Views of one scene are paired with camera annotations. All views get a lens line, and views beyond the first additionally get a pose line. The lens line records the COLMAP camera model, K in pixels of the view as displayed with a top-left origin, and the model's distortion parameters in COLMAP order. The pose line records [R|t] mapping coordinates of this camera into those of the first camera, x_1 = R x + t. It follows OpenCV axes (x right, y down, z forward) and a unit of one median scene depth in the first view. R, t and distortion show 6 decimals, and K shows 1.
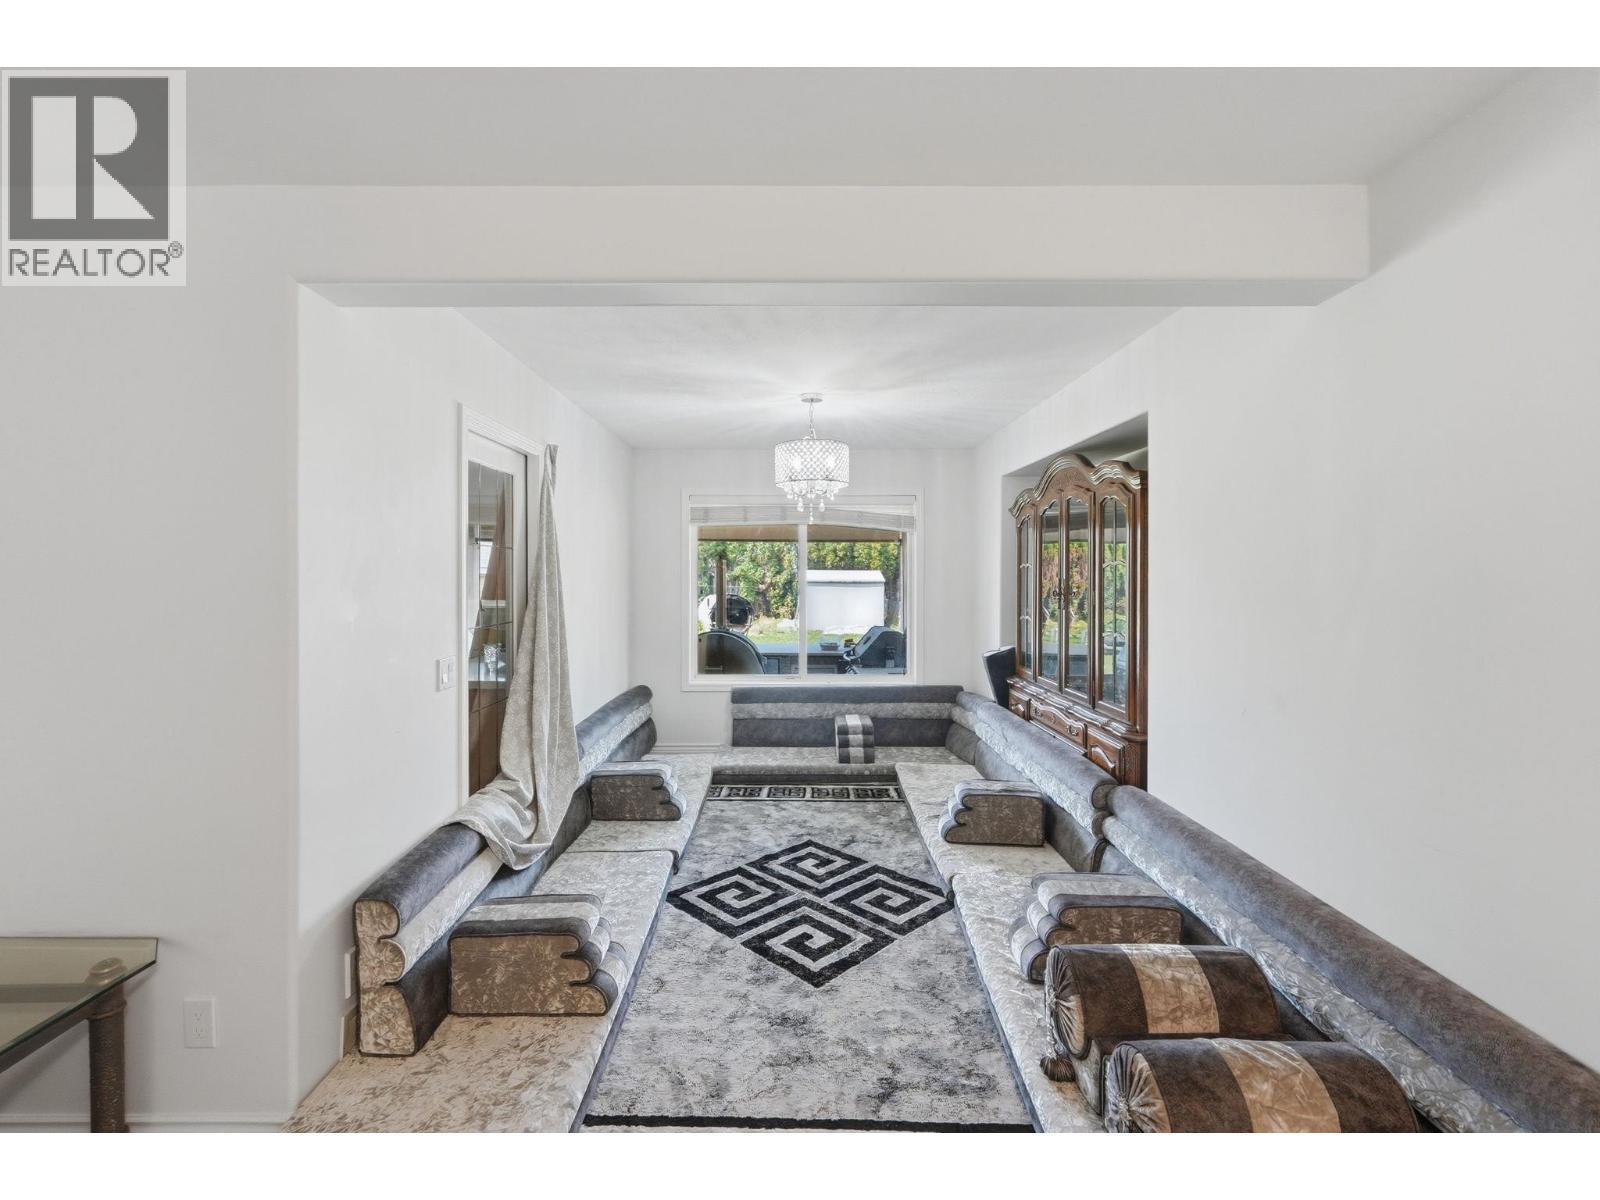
lens RADIAL K [[692.9, 0, 791.7], [0, 692.9, 570.9], [0, 0, 1]] dist [-0.004340, -0.000181]
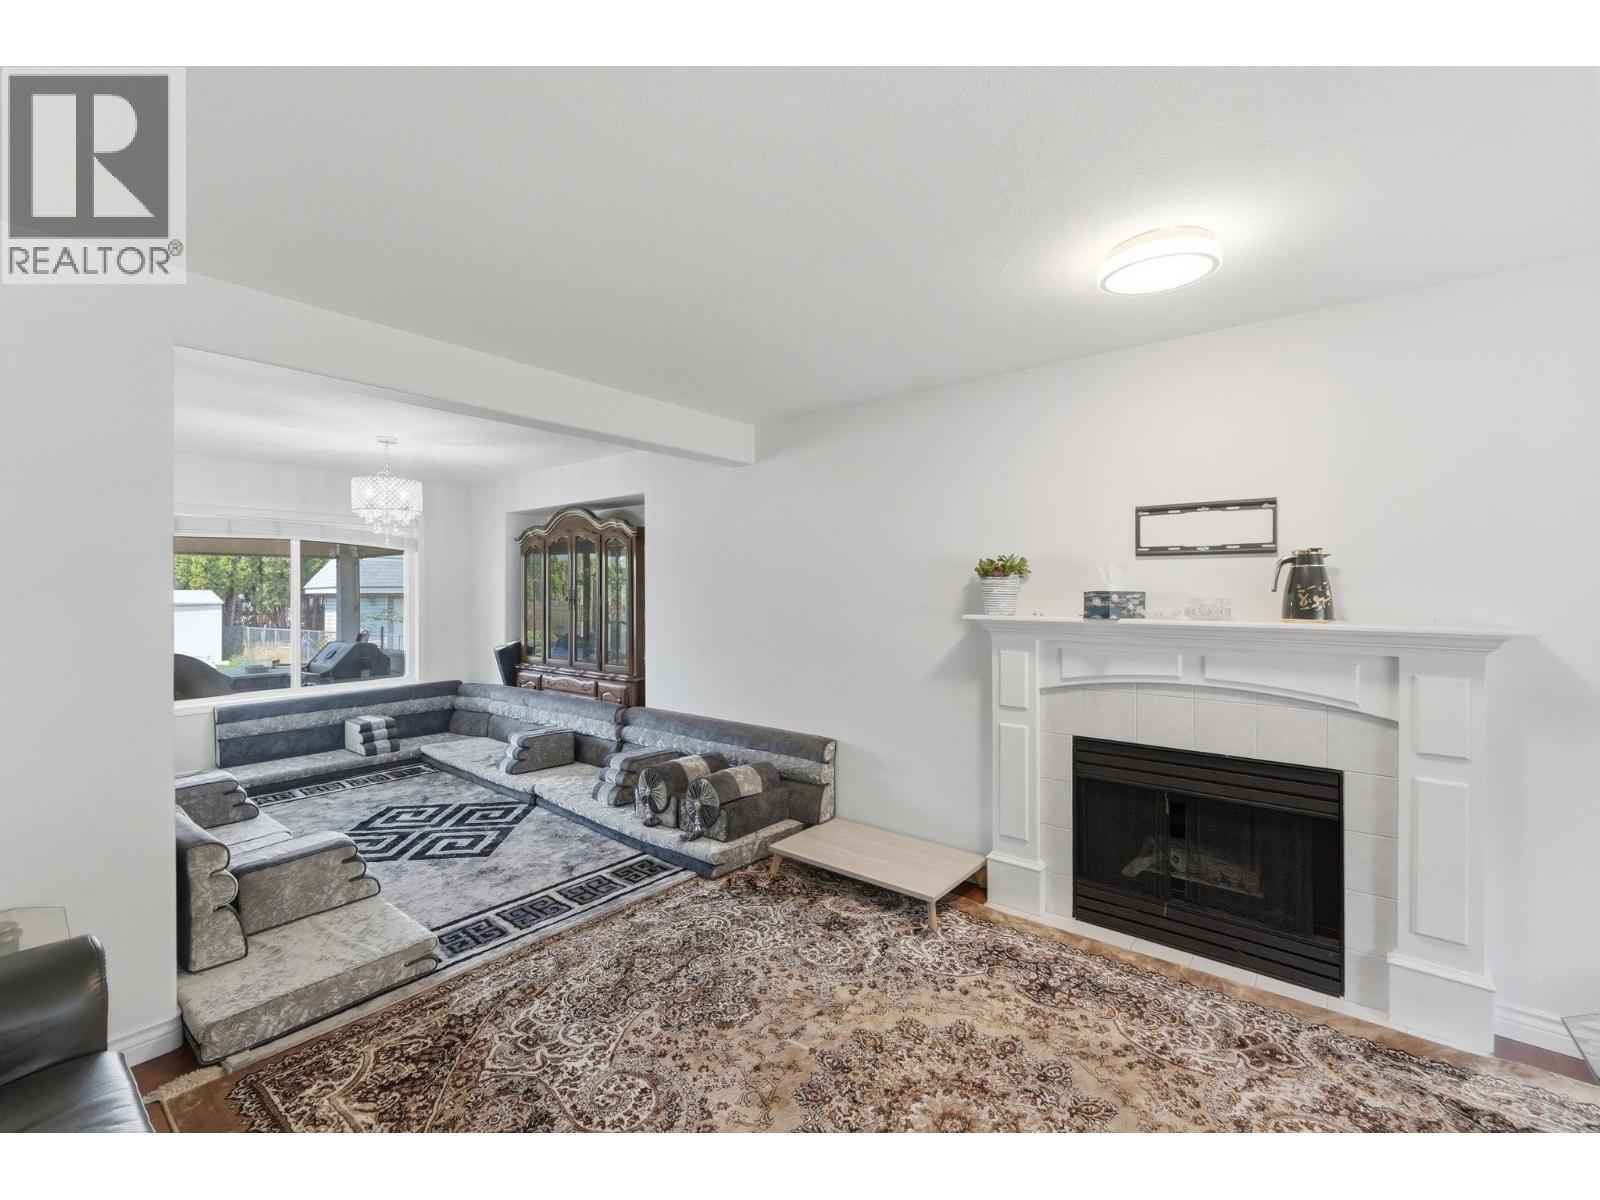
lens RADIAL K [[692.9, 0, 788.3], [0, 692.9, 585.8], [0, 0, 1]] dist [-0.004340, -0.000181]
pose [[0.634860, 0.000251, 0.772627, -0.509273], [0.005622, 0.999972, -0.004945, 0.014986], [-0.772606, 0.007483, 0.634841, -0.336638]]
